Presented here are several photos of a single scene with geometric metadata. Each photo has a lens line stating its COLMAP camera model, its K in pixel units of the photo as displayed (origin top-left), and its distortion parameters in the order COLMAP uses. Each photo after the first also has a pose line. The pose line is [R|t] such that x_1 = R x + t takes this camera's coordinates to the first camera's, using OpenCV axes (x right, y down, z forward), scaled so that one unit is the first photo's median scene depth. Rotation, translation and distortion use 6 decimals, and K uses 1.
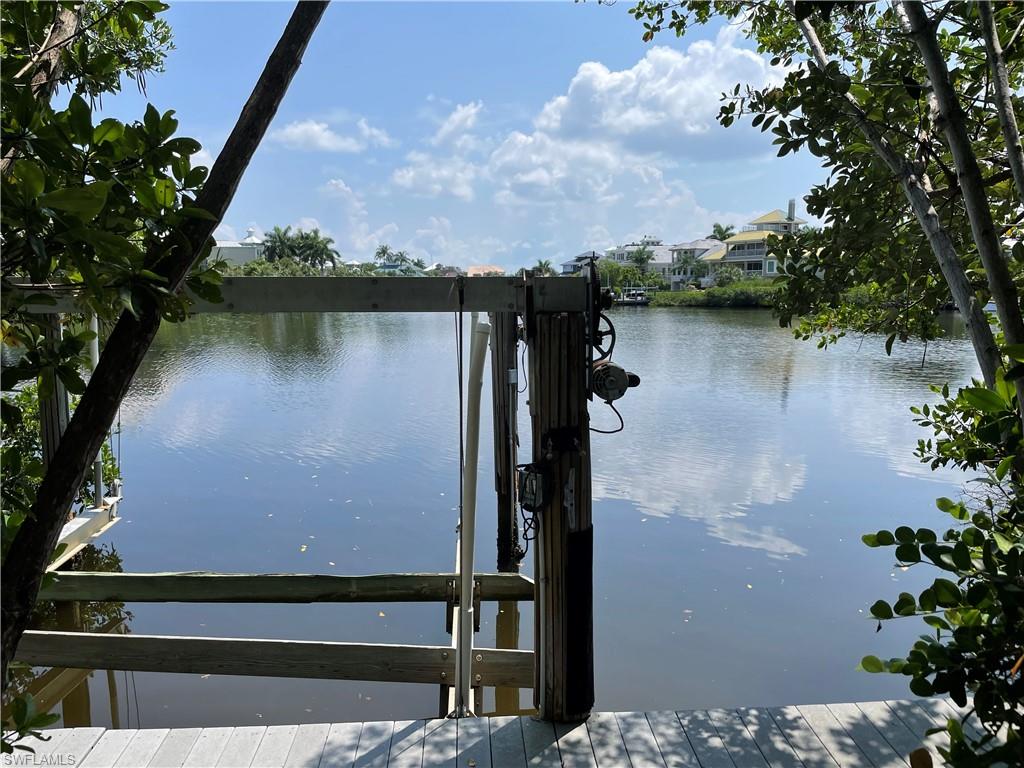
lens RADIAL K [[786.5, 0, 512.0], [0, 786.5, 384.0], [0, 0, 1]] dist [0.005675, 0.000811]
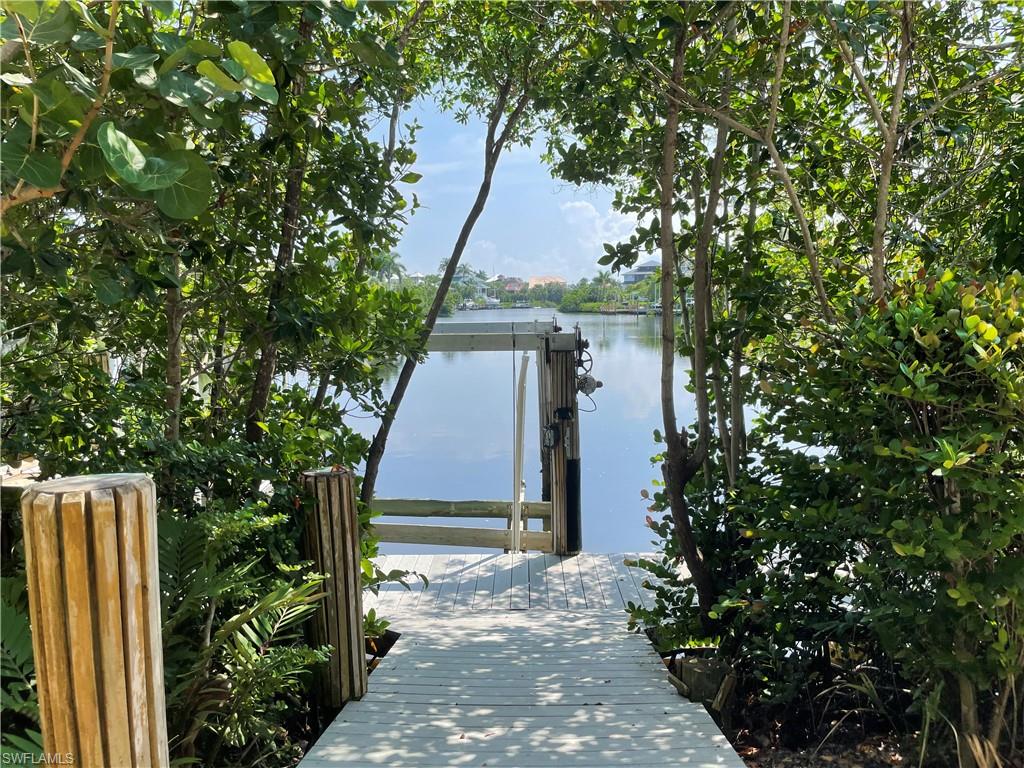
lens RADIAL K [[786.5, 0, 512.0], [0, 786.5, 384.0], [0, 0, 1]] dist [0.005675, 0.000811]
pose [[0.996943, -0.000412, -0.078128, 0.084205], [-0.000535, 0.999927, -0.012091, 0.018673], [0.078127, 0.012096, 0.996870, -0.976510]]
